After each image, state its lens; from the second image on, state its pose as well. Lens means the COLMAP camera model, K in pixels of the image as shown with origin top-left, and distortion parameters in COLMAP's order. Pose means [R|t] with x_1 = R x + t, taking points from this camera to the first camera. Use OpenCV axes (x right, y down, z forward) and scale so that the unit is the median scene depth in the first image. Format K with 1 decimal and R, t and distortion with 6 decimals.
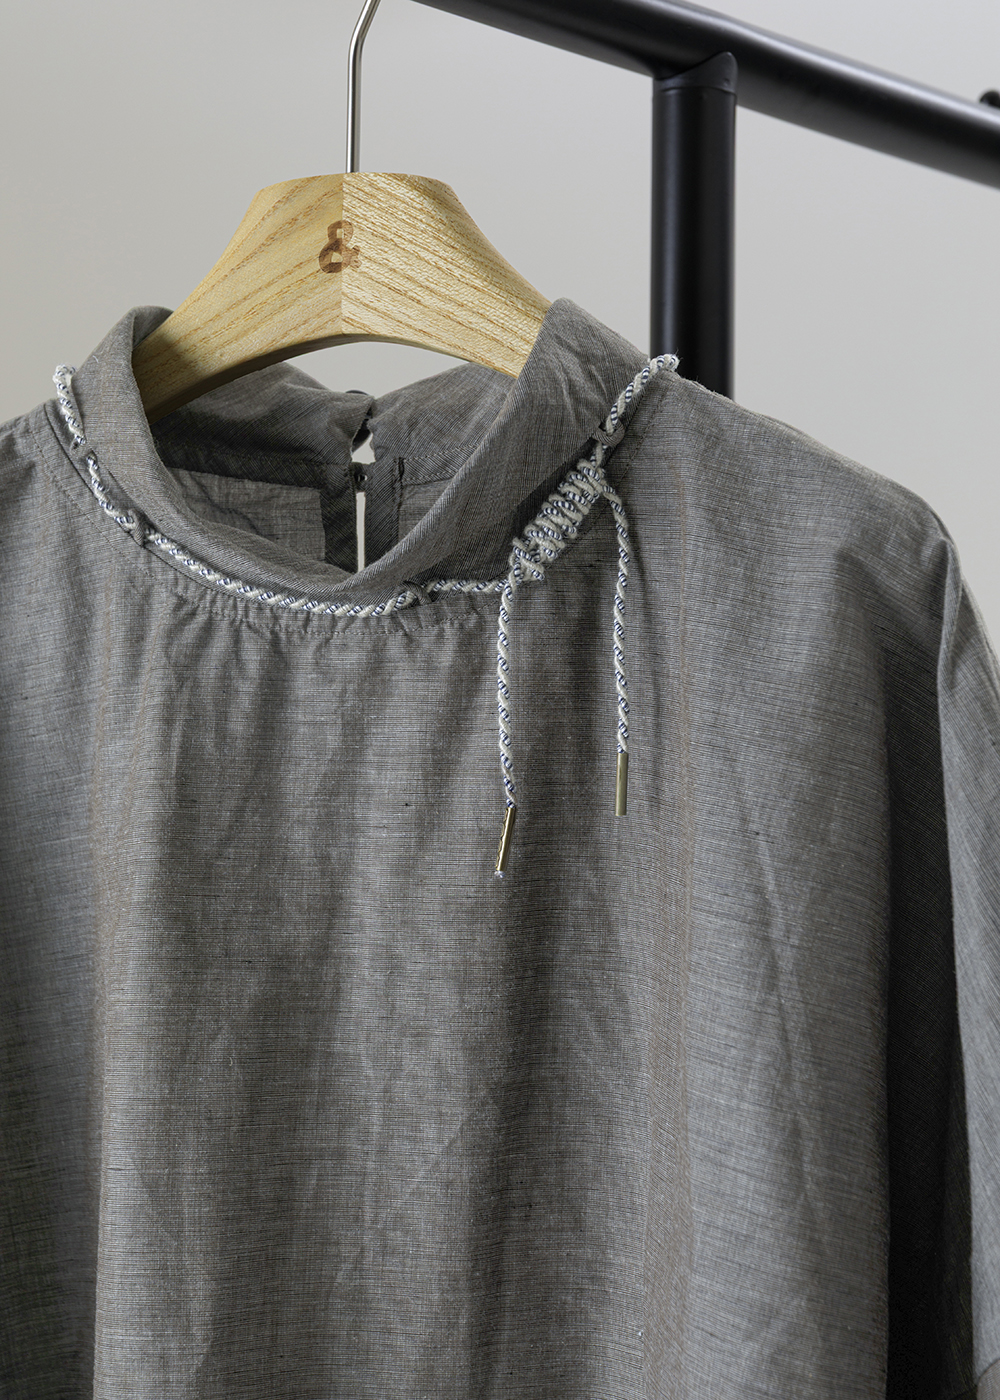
lens RADIAL K [[2654.1, 0, 500.0], [0, 2654.1, 700.0], [0, 0, 1]] dist [0.001258, -0.059315]
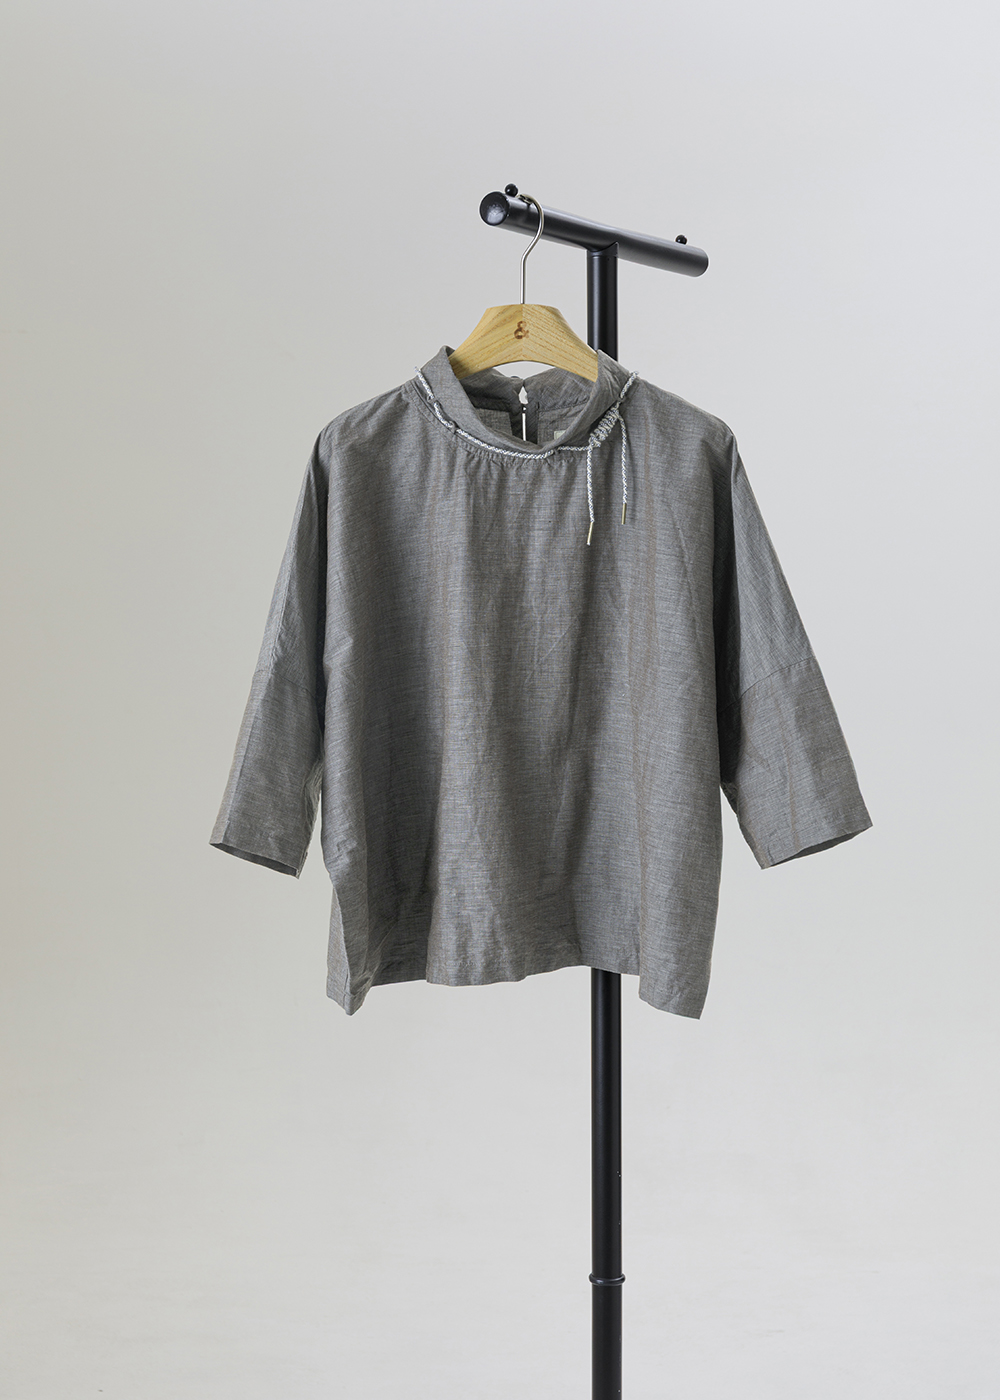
lens RADIAL K [[2329.7, 0, 500.0], [0, 2329.7, 700.0], [0, 0, 1]] dist [0.028315, 0.129178]
pose [[0.957451, -0.038582, 0.286004, -0.844018], [0.004792, 0.993012, 0.117915, -0.070617], [-0.288555, -0.111527, 0.950946, -1.494446]]
